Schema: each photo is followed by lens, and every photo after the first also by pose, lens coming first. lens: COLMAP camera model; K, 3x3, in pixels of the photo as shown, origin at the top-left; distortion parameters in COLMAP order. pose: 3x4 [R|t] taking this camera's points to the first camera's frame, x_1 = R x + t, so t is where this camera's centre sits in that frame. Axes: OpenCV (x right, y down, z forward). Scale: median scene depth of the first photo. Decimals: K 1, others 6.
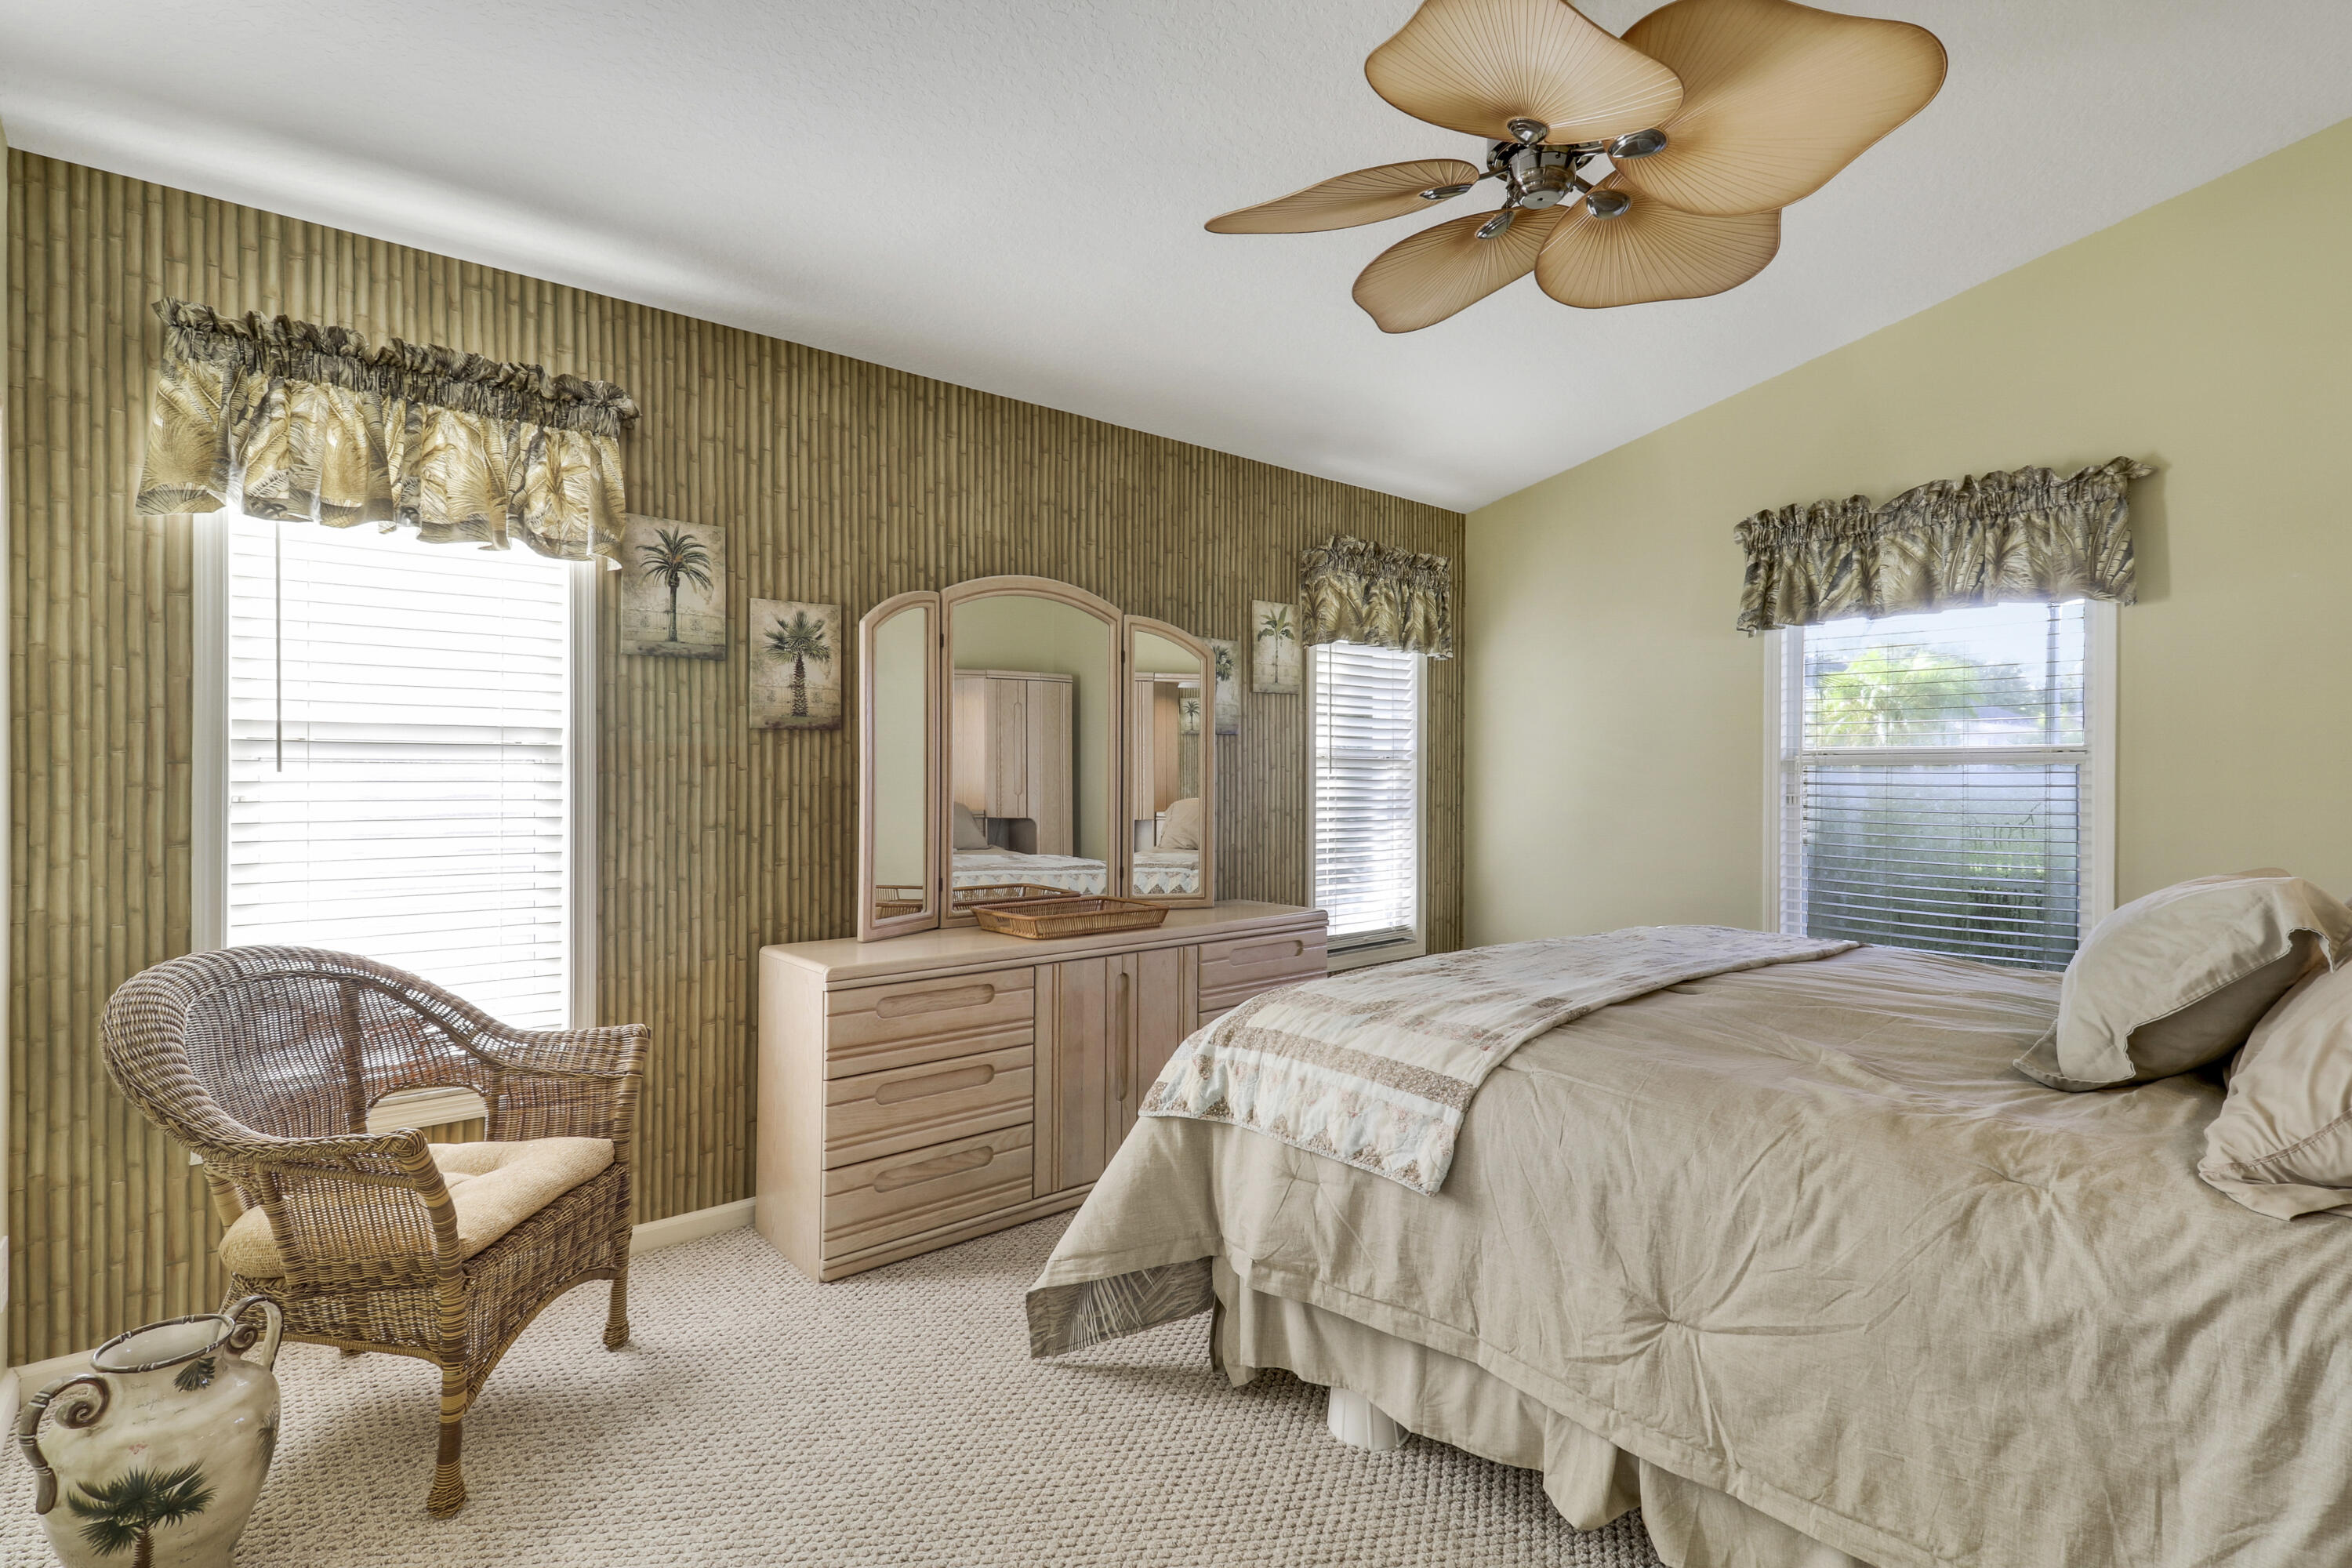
lens RADIAL K [[1099.4, 0, 1108.6], [0, 1099.4, 778.2], [0, 0, 1]] dist [0.001844, -0.012287]
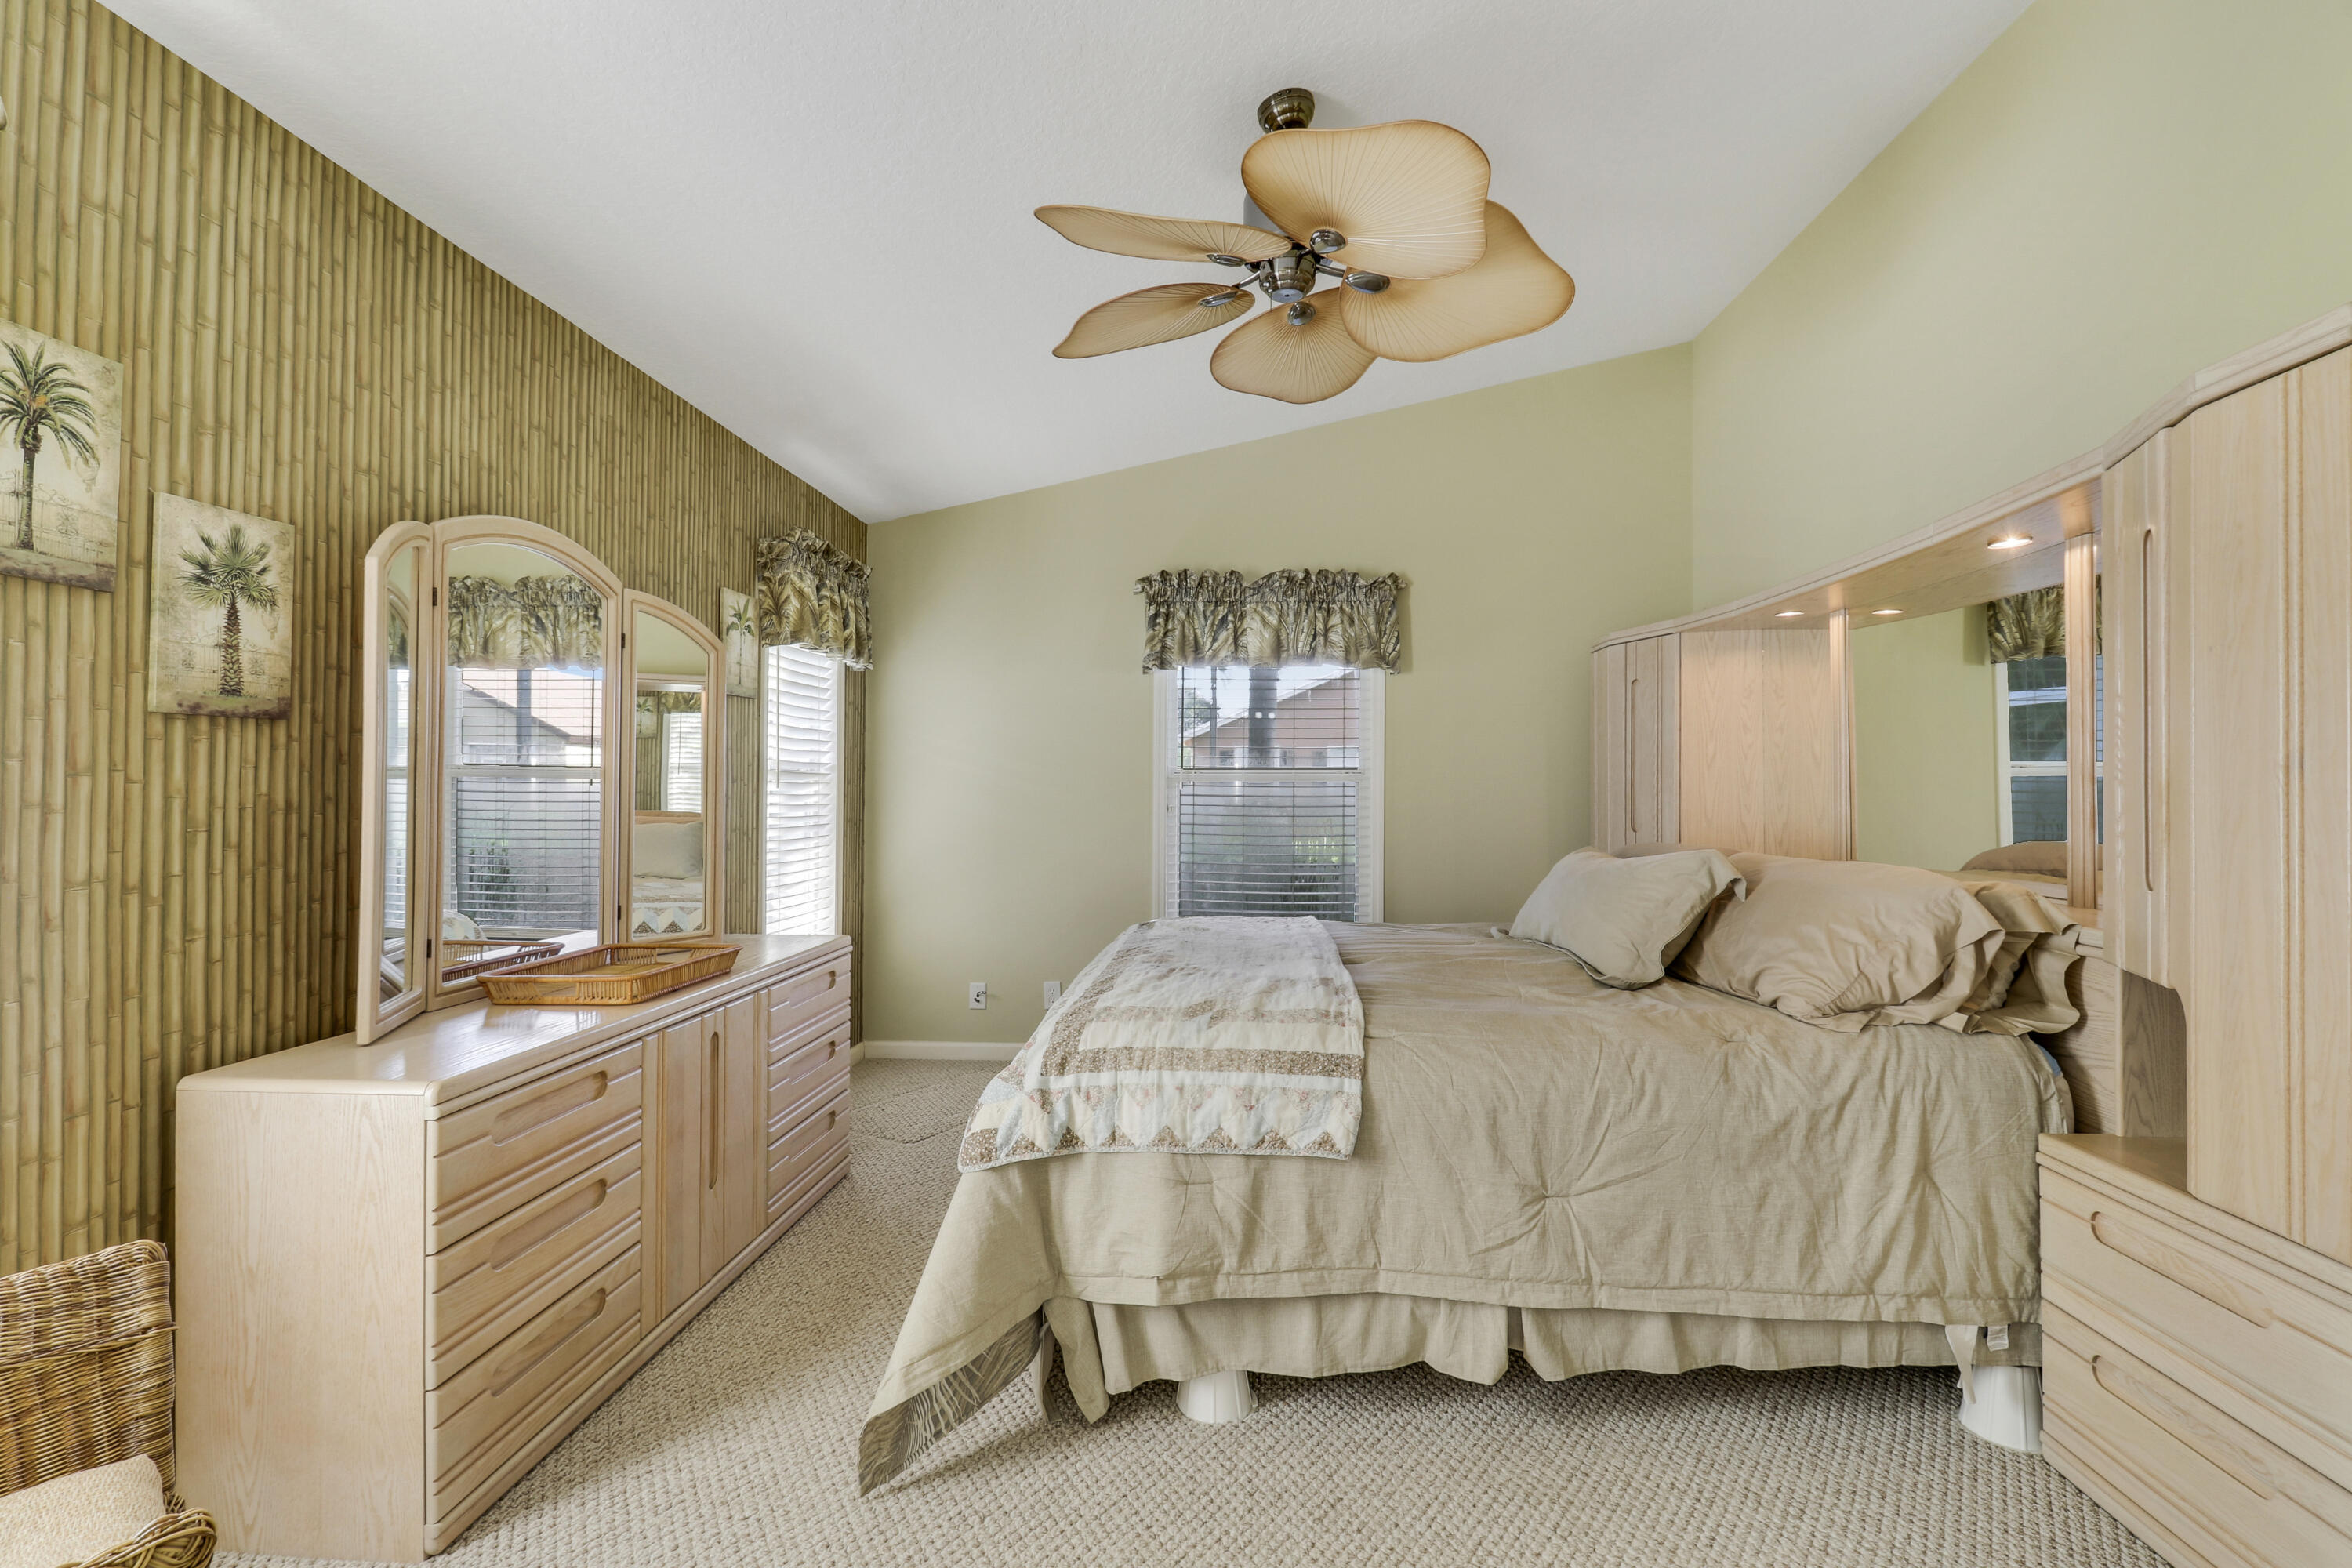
lens RADIAL K [[1099.4, 0, 1218.1], [0, 1099.4, 796.0], [0, 0, 1]] dist [0.001844, -0.012287]
pose [[0.684077, -0.005089, 0.729392, -0.363486], [0.001591, 0.999984, 0.005484, -0.002417], [-0.729408, -0.002591, 0.684074, 0.183022]]
